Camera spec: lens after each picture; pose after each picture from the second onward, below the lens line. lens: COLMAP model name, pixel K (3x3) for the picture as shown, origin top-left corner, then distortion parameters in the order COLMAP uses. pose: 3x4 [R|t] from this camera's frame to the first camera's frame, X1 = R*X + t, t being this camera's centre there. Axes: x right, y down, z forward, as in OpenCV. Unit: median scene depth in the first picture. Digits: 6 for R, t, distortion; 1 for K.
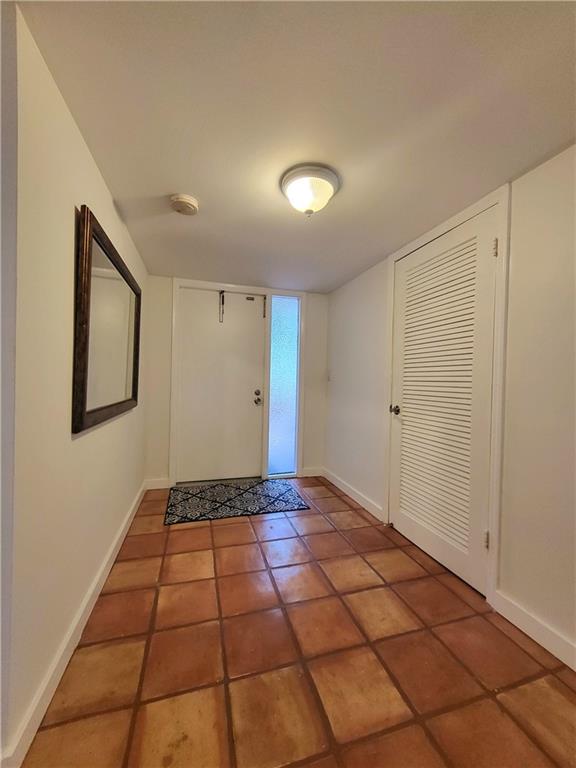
lens RADIAL K [[302.5, 0, 286.9], [0, 302.5, 381.2], [0, 0, 1]] dist [0.006008, -0.000789]
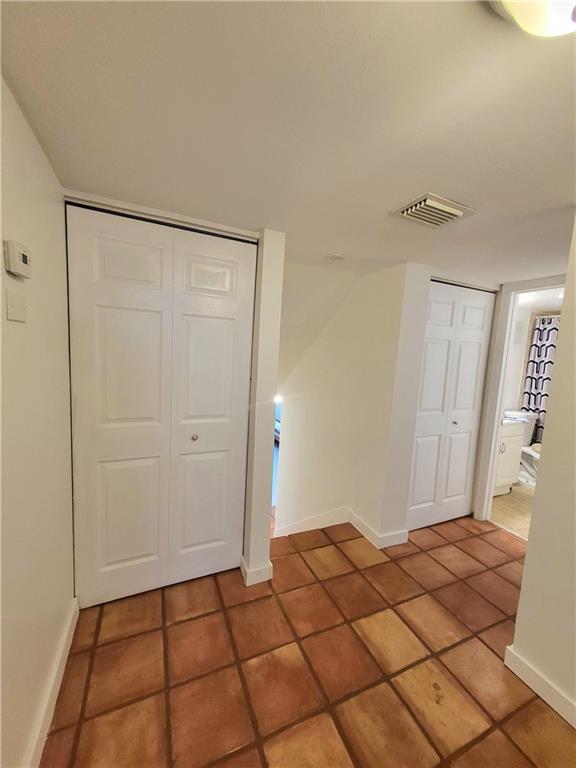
lens RADIAL K [[302.5, 0, 286.9], [0, 302.5, 381.2], [0, 0, 1]] dist [0.006008, -0.000789]
pose [[-0.988793, -0.065002, -0.134397, 0.460322], [-0.079326, 0.991395, 0.104129, -0.258638], [0.126472, 0.113623, -0.985441, 1.583323]]
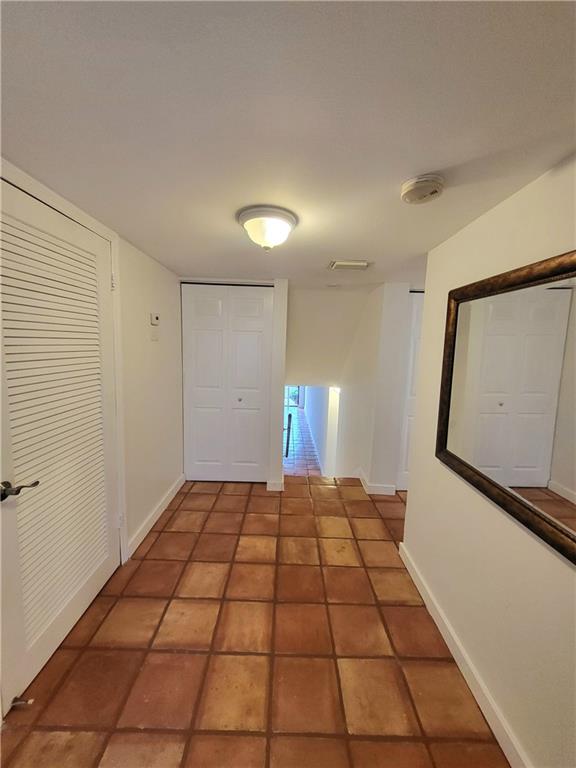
lens RADIAL K [[302.5, 0, 286.9], [0, 302.5, 381.2], [0, 0, 1]] dist [0.006008, -0.000789]
pose [[-0.955929, -0.090383, 0.279339, -0.373260], [-0.054844, 0.989660, 0.132533, -0.319416], [-0.288430, 0.111372, -0.951002, 2.417554]]
